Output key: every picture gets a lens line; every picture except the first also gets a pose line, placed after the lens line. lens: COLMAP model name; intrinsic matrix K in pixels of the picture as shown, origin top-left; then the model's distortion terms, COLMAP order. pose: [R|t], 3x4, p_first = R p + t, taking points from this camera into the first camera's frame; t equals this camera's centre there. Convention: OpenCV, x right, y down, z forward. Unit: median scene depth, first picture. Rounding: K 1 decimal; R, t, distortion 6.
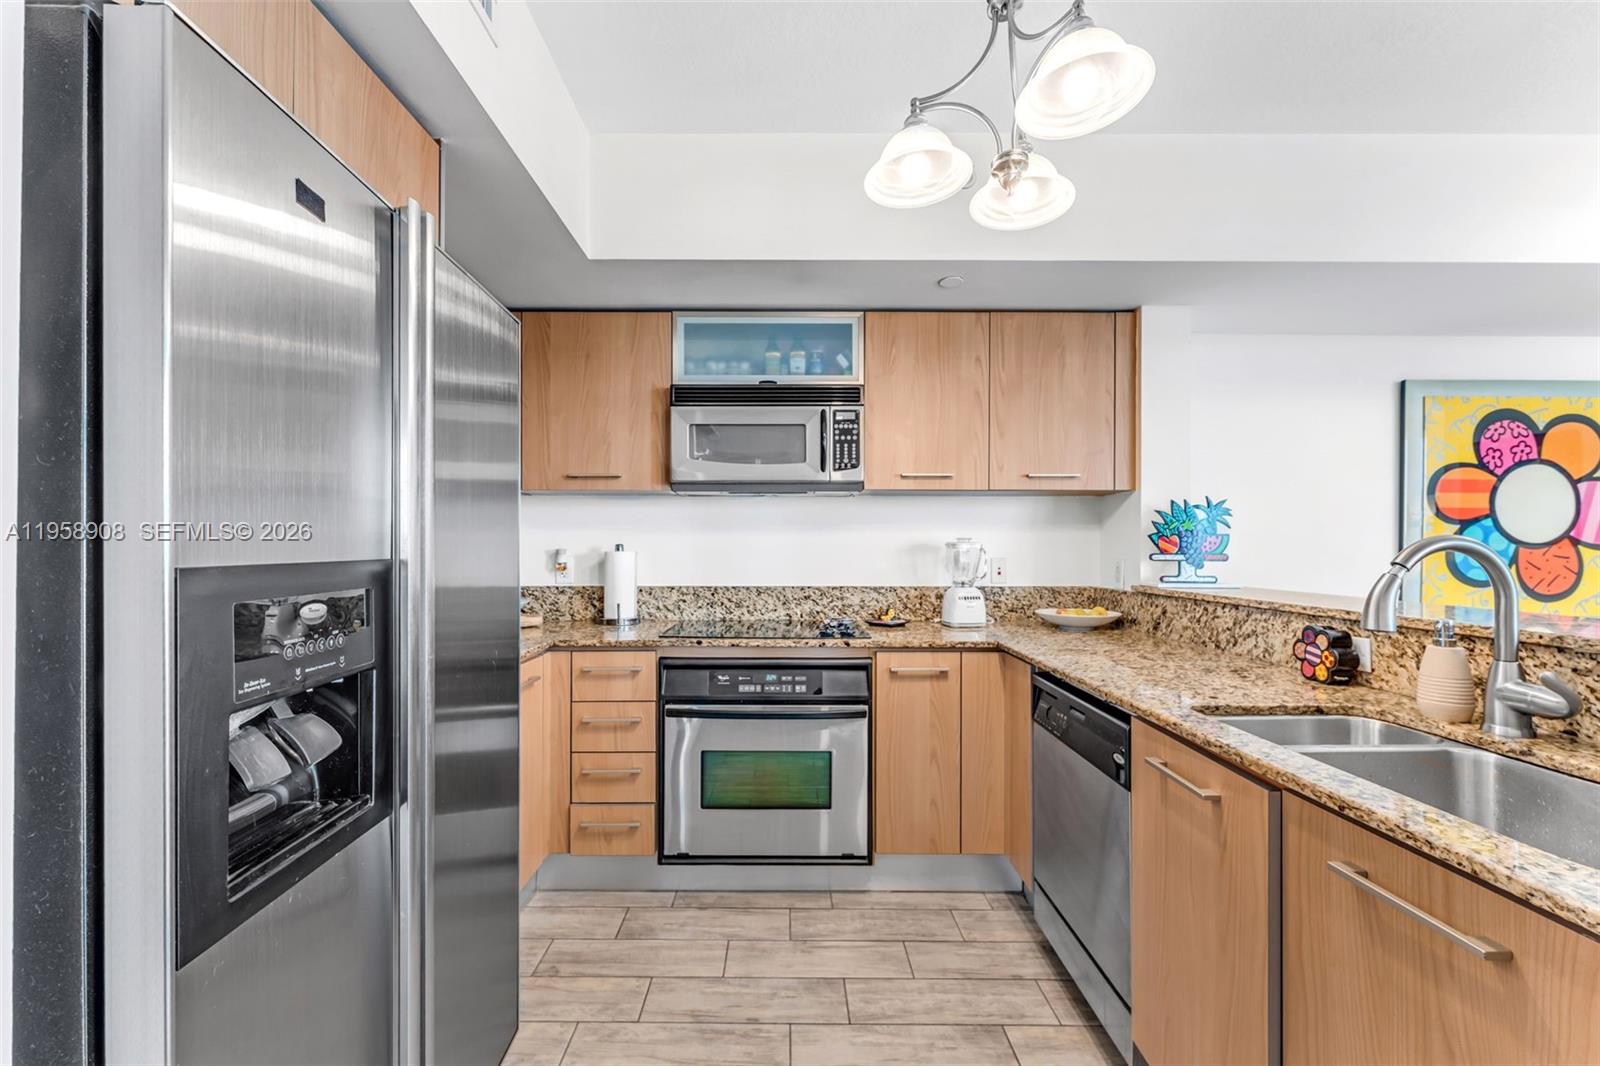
lens RADIAL K [[652.1, 0, 798.9], [0, 652.1, 545.1], [0, 0, 1]] dist [0.001760, 0.000180]
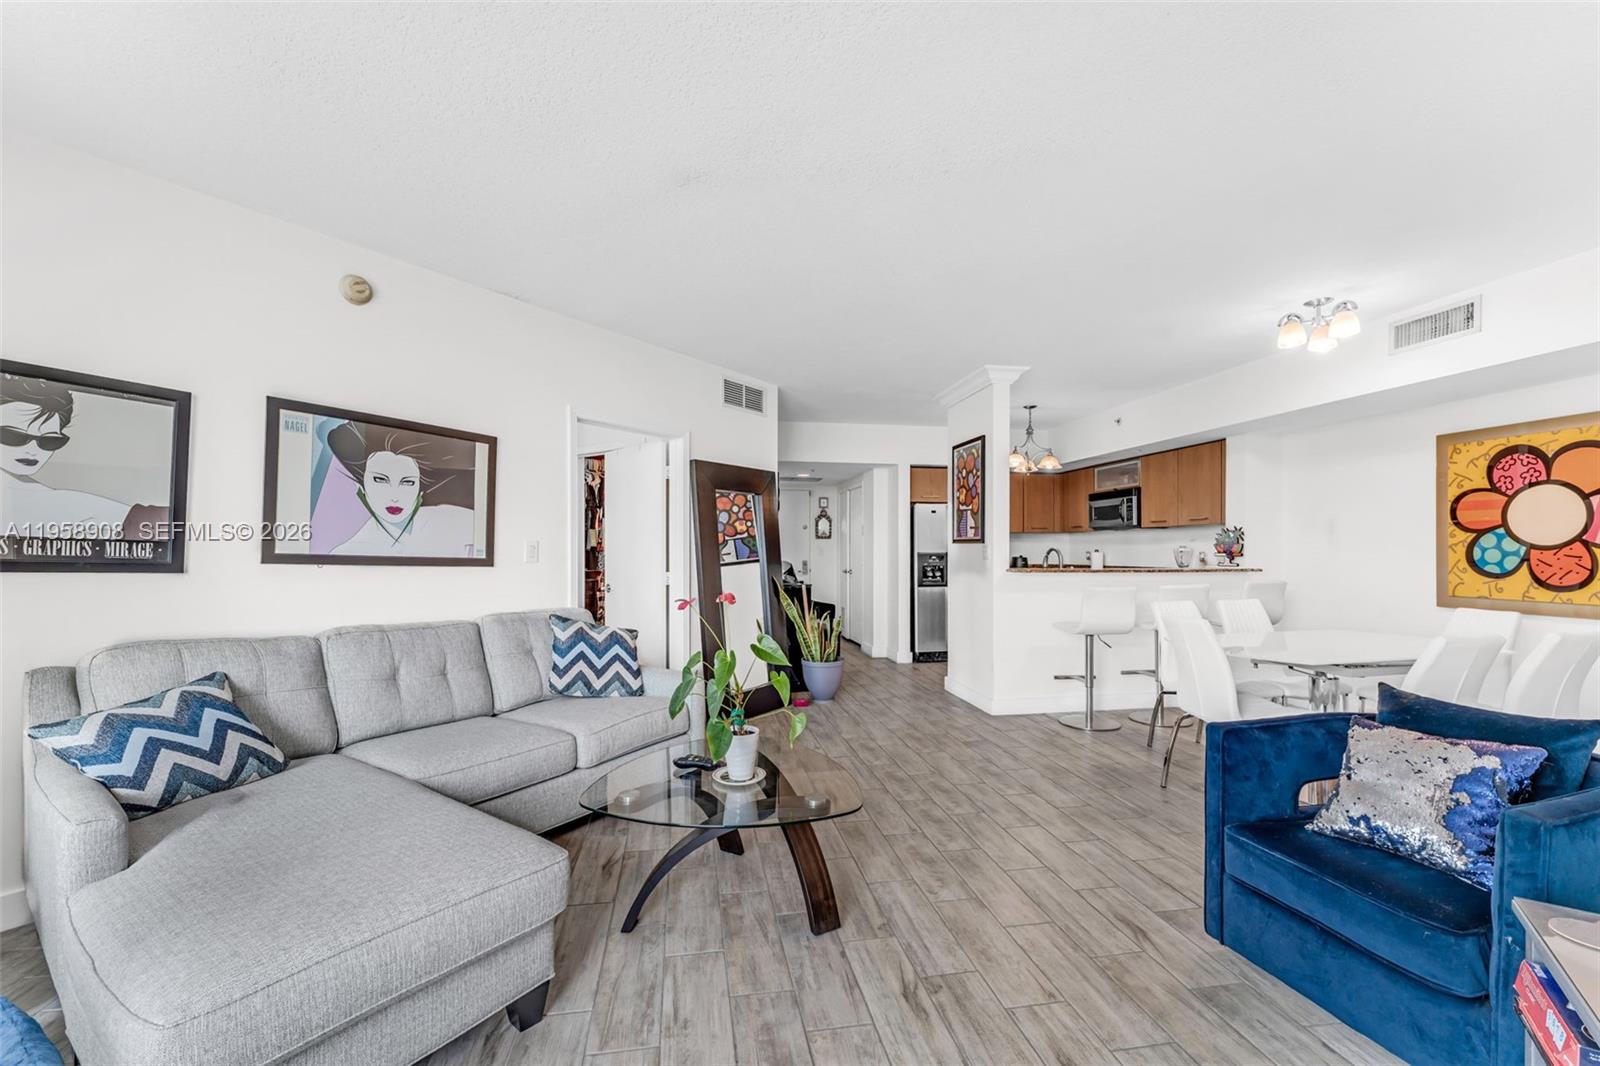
lens RADIAL K [[652.1, 0, 799.1], [0, 652.1, 542.8], [0, 0, 1]] dist [0.001760, 0.000180]
pose [[0.171210, -0.014848, -0.985123, 2.146876], [0.004178, 0.999888, -0.014344, 0.004144], [0.985226, -0.001660, 0.171253, -0.675982]]
